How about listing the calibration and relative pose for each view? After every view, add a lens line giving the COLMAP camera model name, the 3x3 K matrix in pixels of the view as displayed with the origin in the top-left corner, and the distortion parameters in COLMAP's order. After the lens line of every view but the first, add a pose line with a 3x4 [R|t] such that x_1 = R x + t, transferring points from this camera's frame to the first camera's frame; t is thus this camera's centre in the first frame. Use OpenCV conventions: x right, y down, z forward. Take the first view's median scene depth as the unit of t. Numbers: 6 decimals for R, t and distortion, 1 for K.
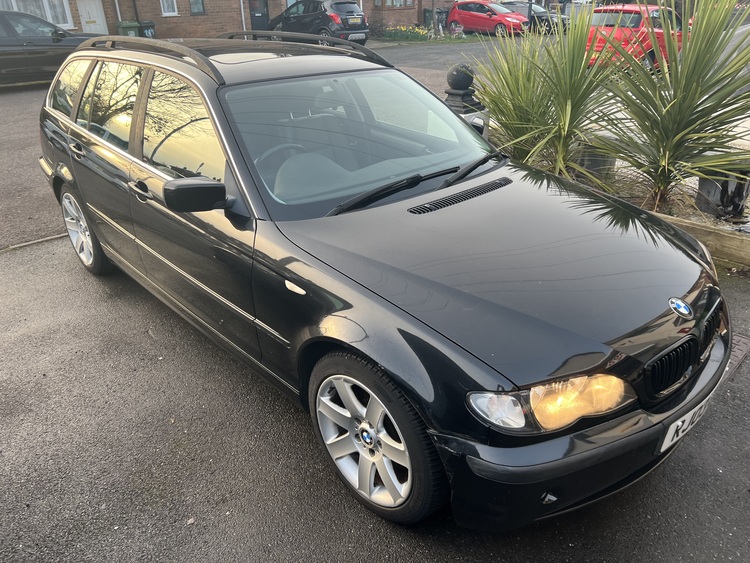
lens RADIAL K [[575.2, 0, 375.0], [0, 575.2, 281.5], [0, 0, 1]] dist [0.046464, -0.062170]
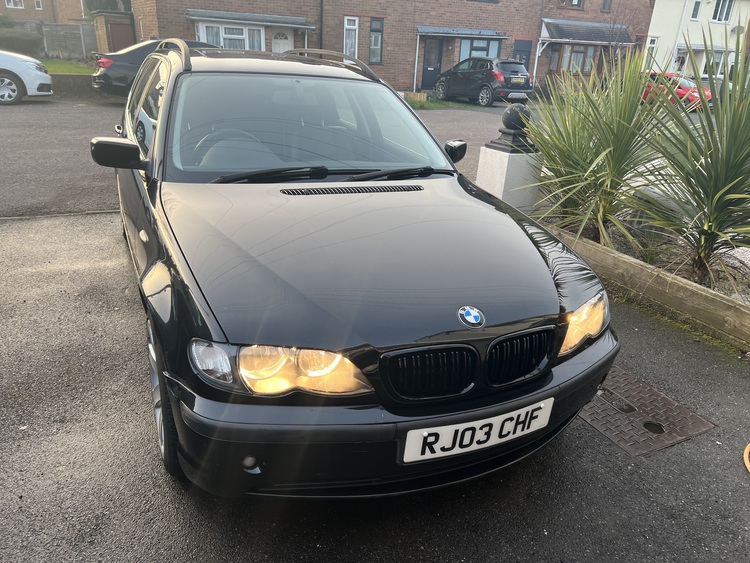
lens RADIAL K [[575.2, 0, 375.0], [0, 575.2, 281.5], [0, 0, 1]] dist [0.046464, -0.062170]
pose [[0.944561, 0.178012, -0.275893, 0.240953], [-0.203194, 0.976958, -0.065312, 0.031517], [0.257910, 0.117751, 0.958967, 0.030209]]
